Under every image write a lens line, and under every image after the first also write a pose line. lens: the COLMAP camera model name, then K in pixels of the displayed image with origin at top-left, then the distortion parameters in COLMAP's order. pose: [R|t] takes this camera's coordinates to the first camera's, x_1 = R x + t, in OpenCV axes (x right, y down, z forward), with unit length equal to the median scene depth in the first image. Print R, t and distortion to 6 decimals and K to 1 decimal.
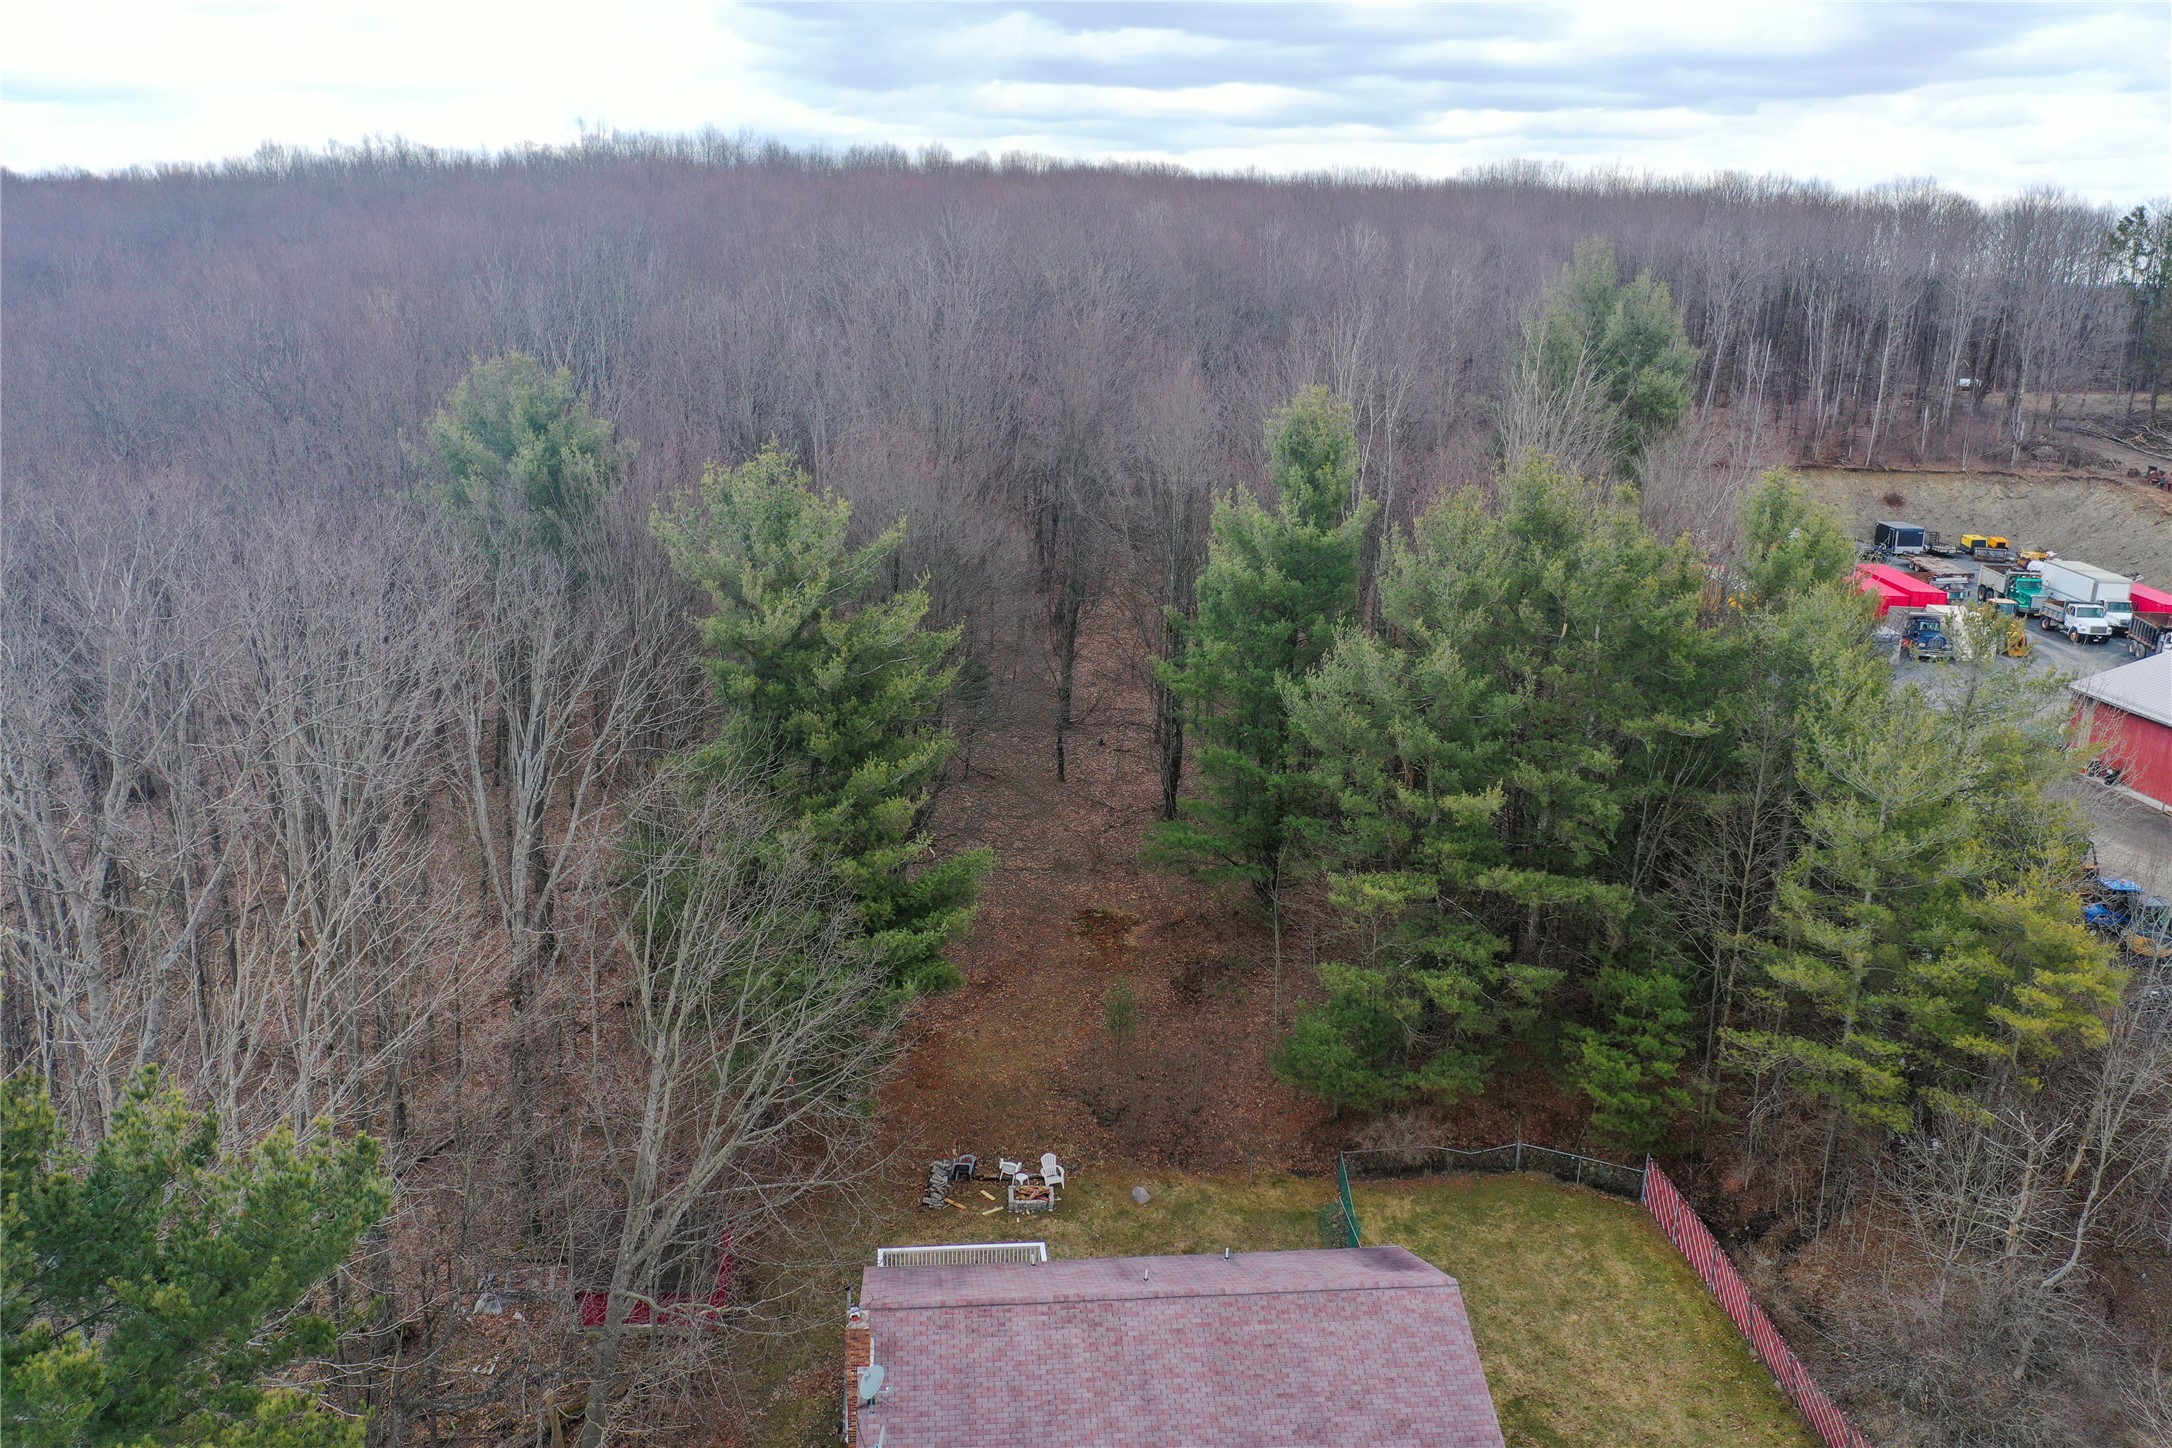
lens RADIAL K [[1765.1, 0, 1086.0], [0, 1765.1, 724.0], [0, 0, 1]] dist [0.012354, -0.002333]
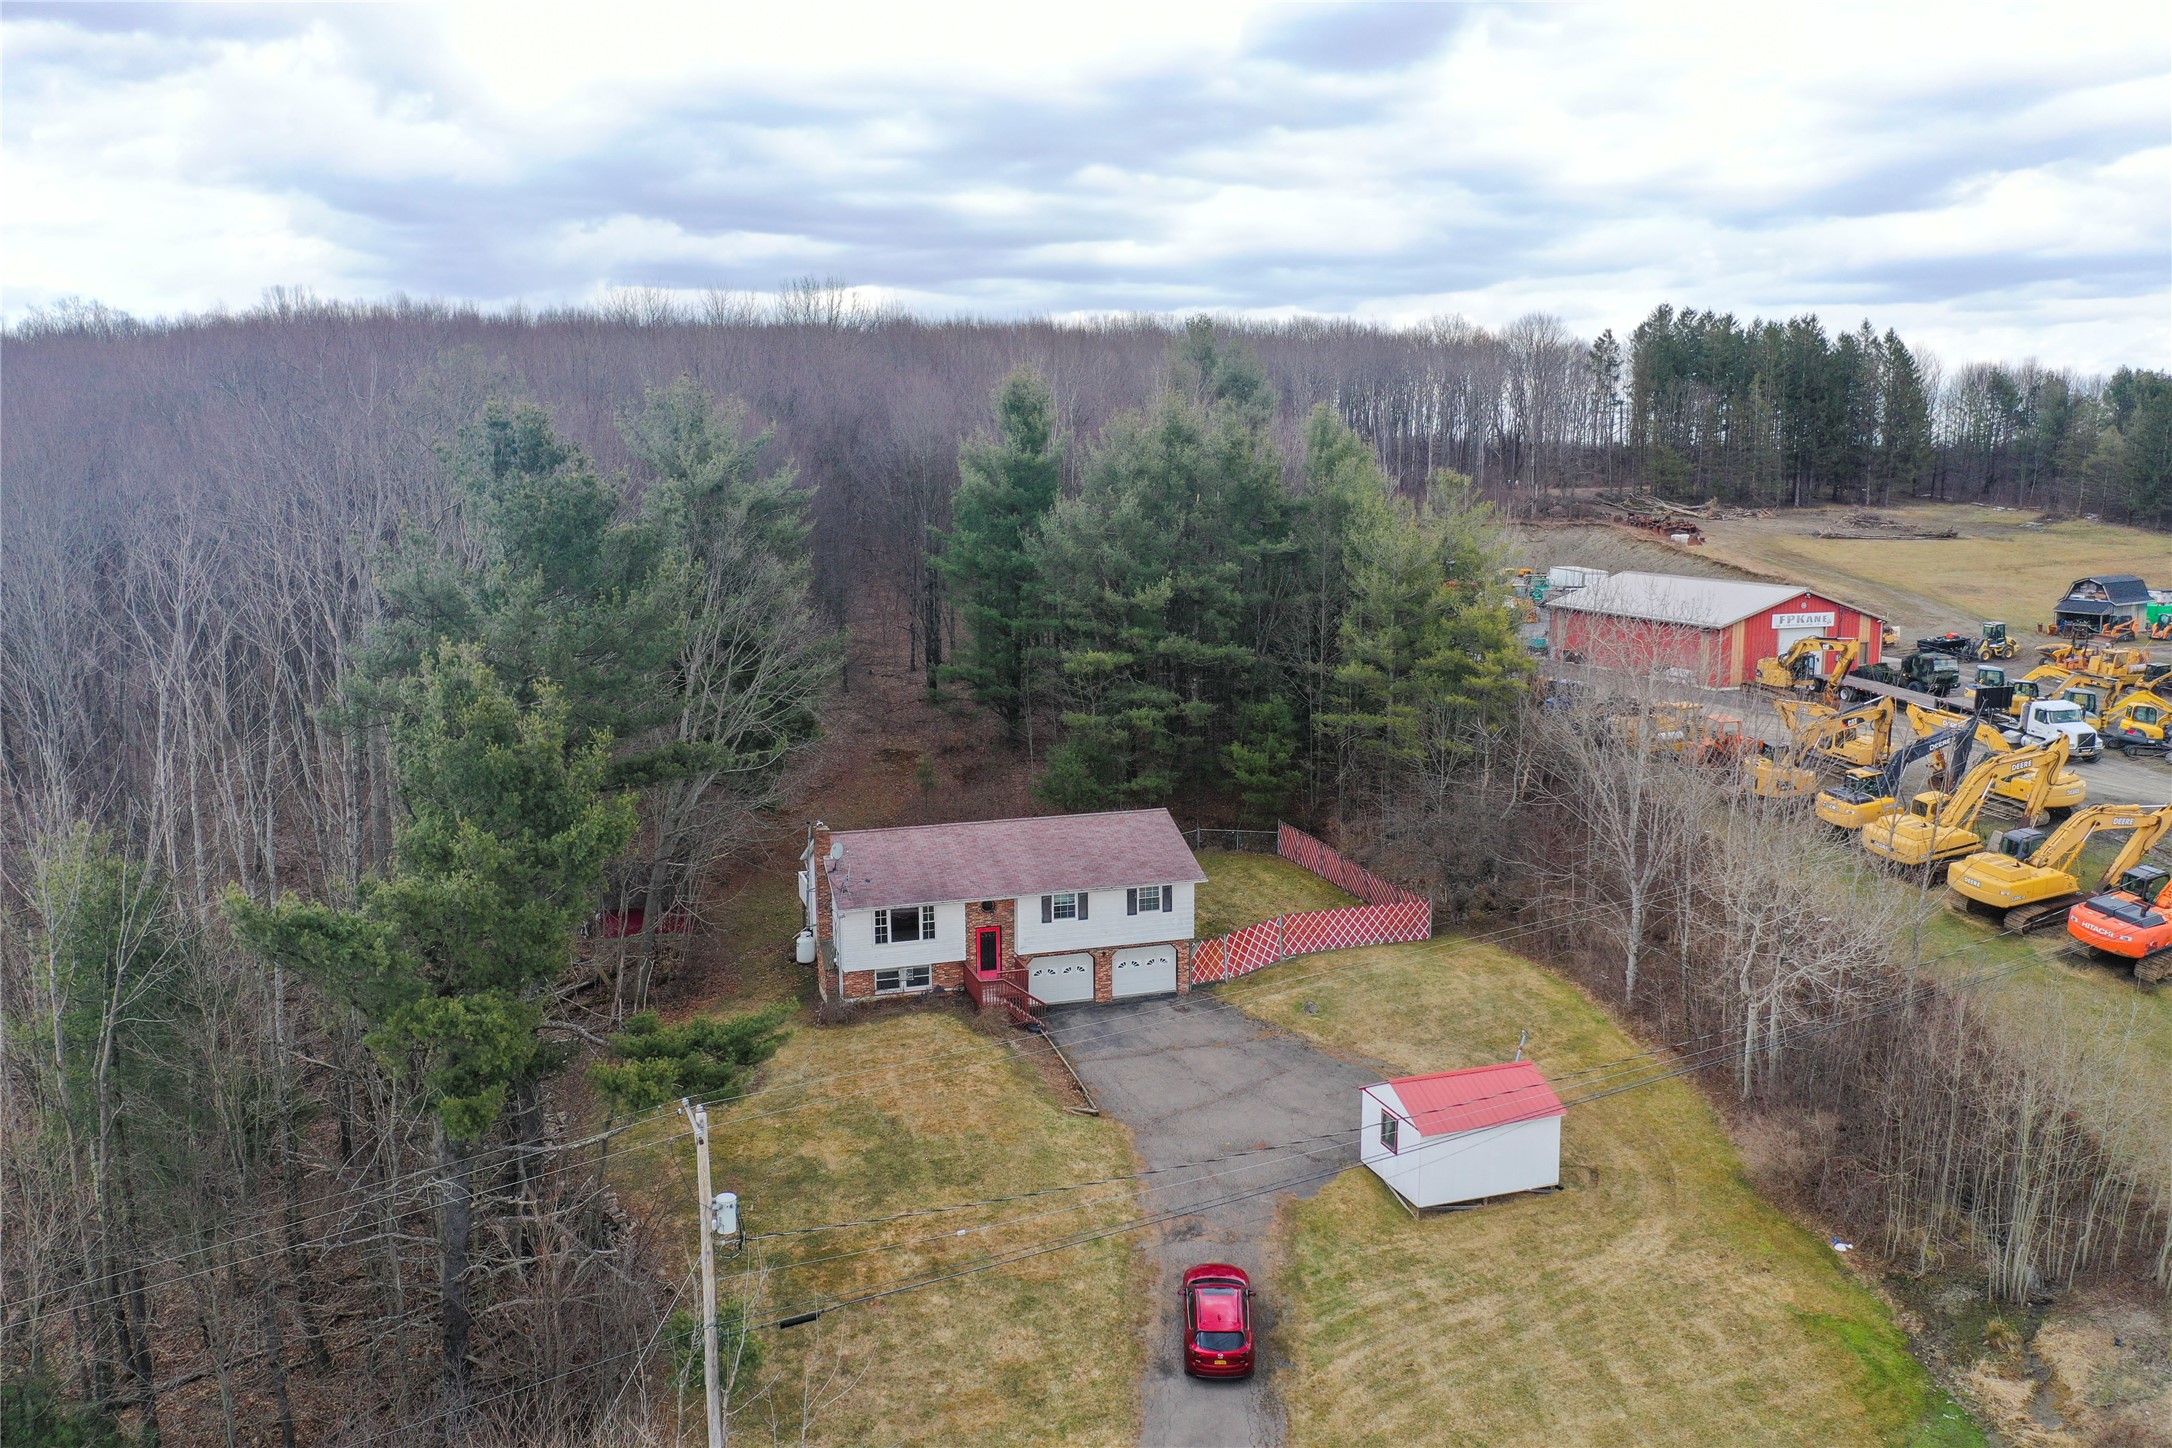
lens RADIAL K [[1765.1, 0, 1086.0], [0, 1765.1, 724.0], [0, 0, 1]] dist [0.012354, -0.002333]
pose [[0.979080, -0.059366, 0.194623, -0.141134], [0.080012, 0.991766, -0.099990, 0.295019], [-0.187084, 0.113471, 0.975768, -0.478294]]
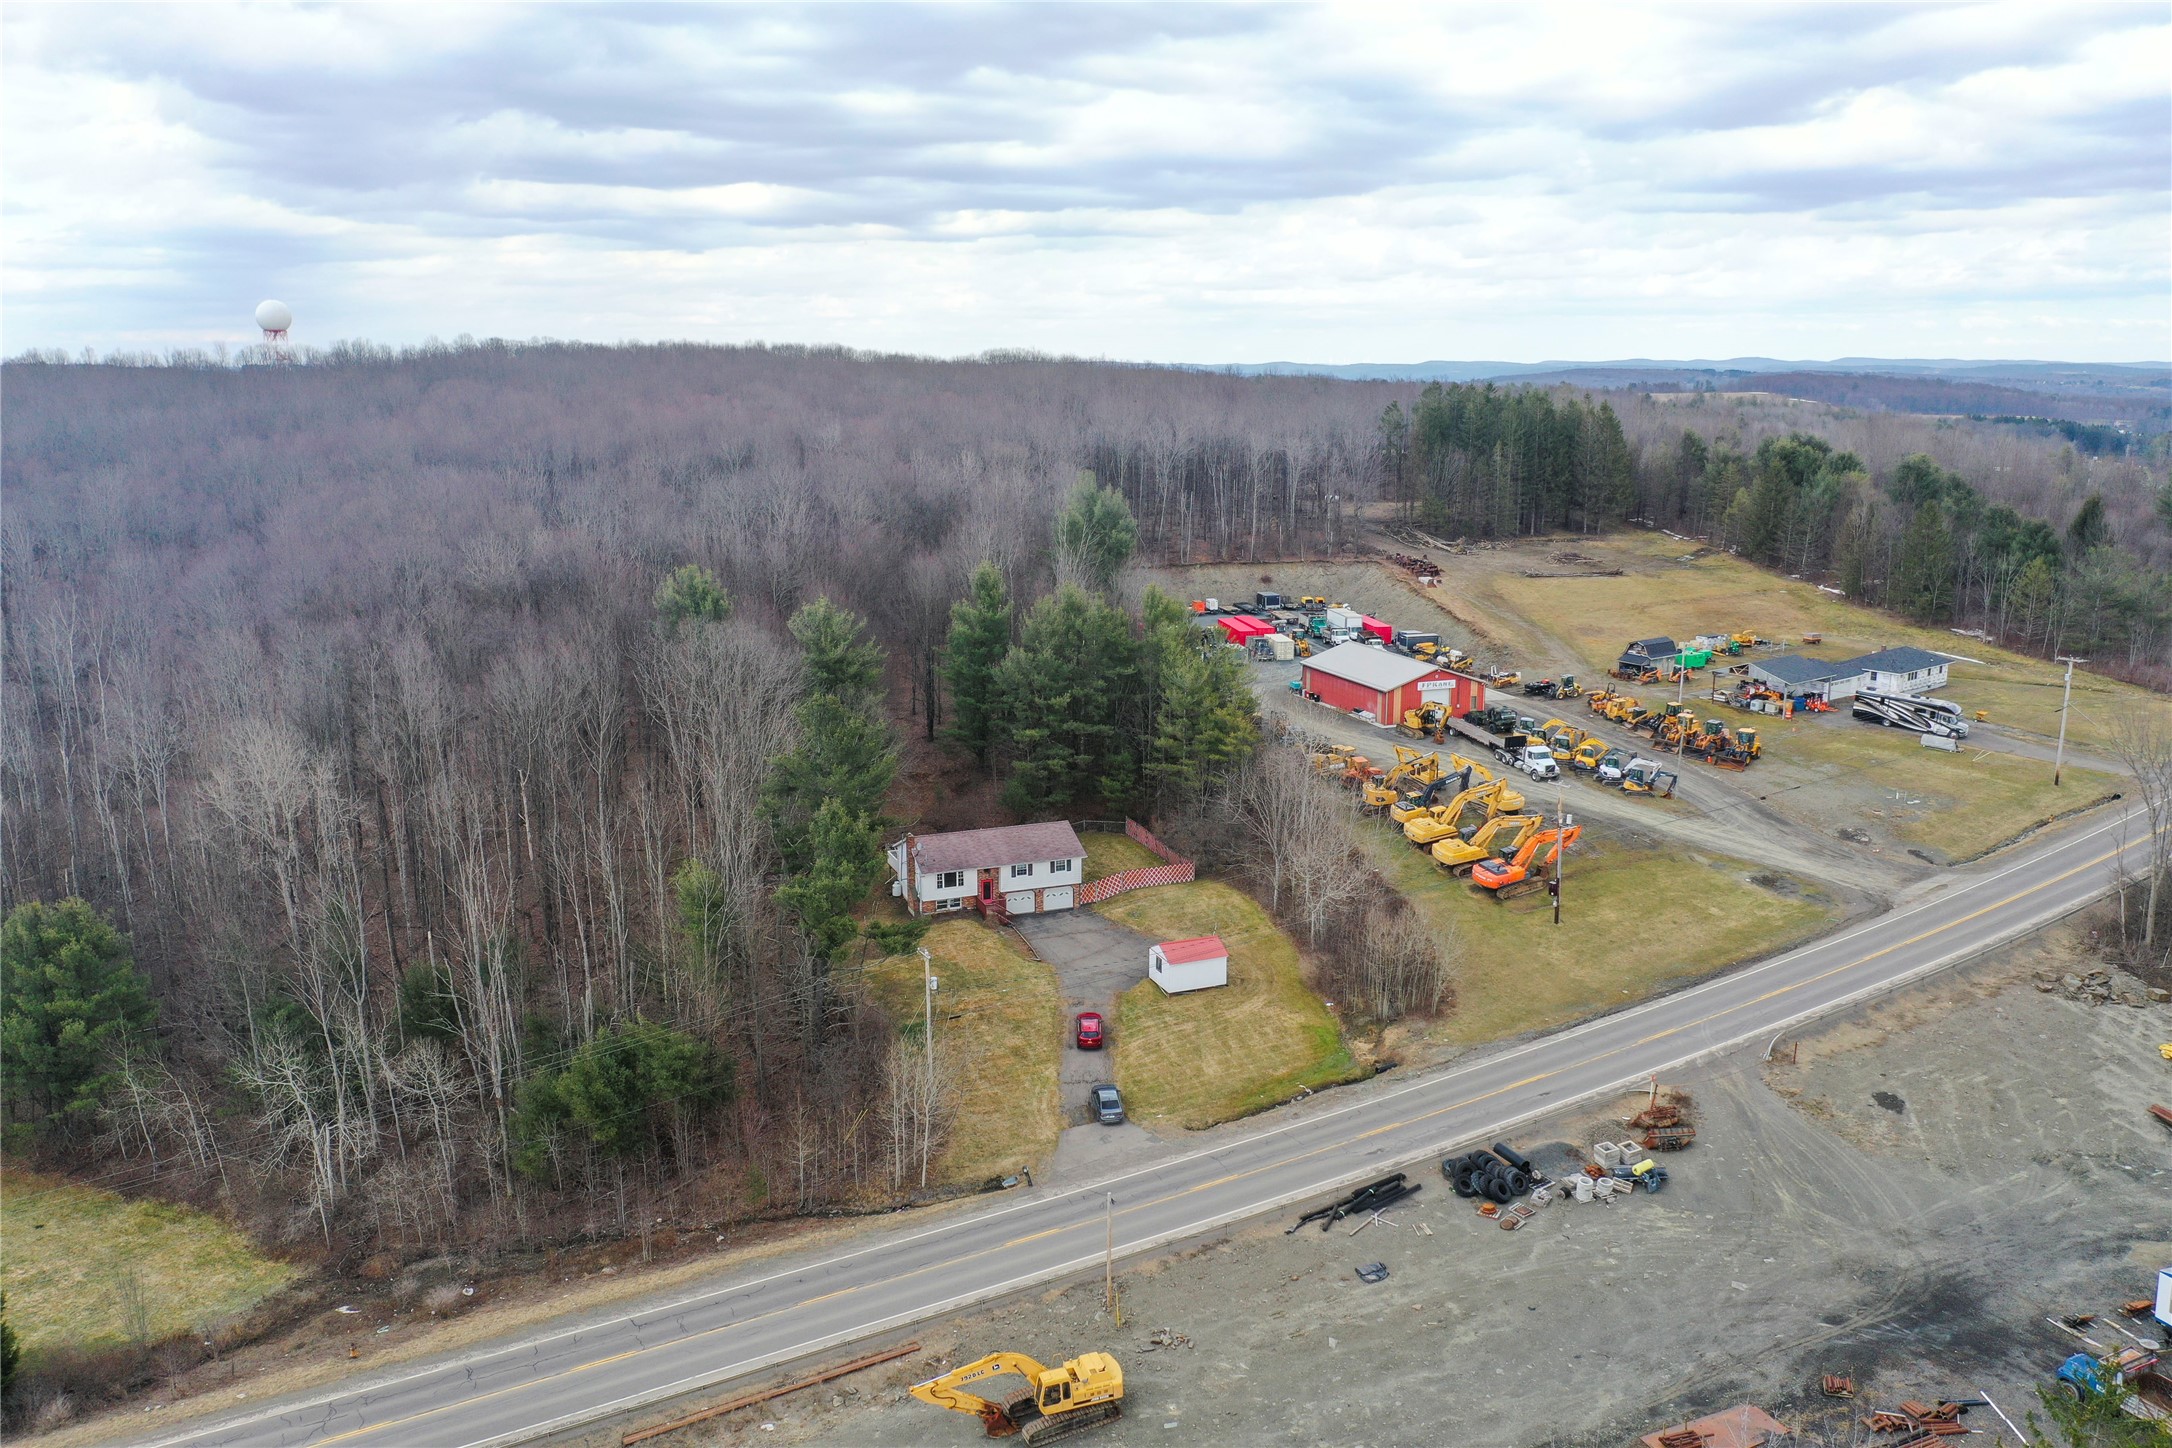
lens RADIAL K [[1768.7, 0, 1086.0], [0, 1768.7, 724.0], [0, 0, 1]] dist [0.039523, -0.000495]
pose [[0.965279, -0.075287, 0.250137, -0.466239], [0.087946, 0.995330, -0.039804, 0.197726], [-0.245972, 0.060421, 0.967392, -1.818286]]
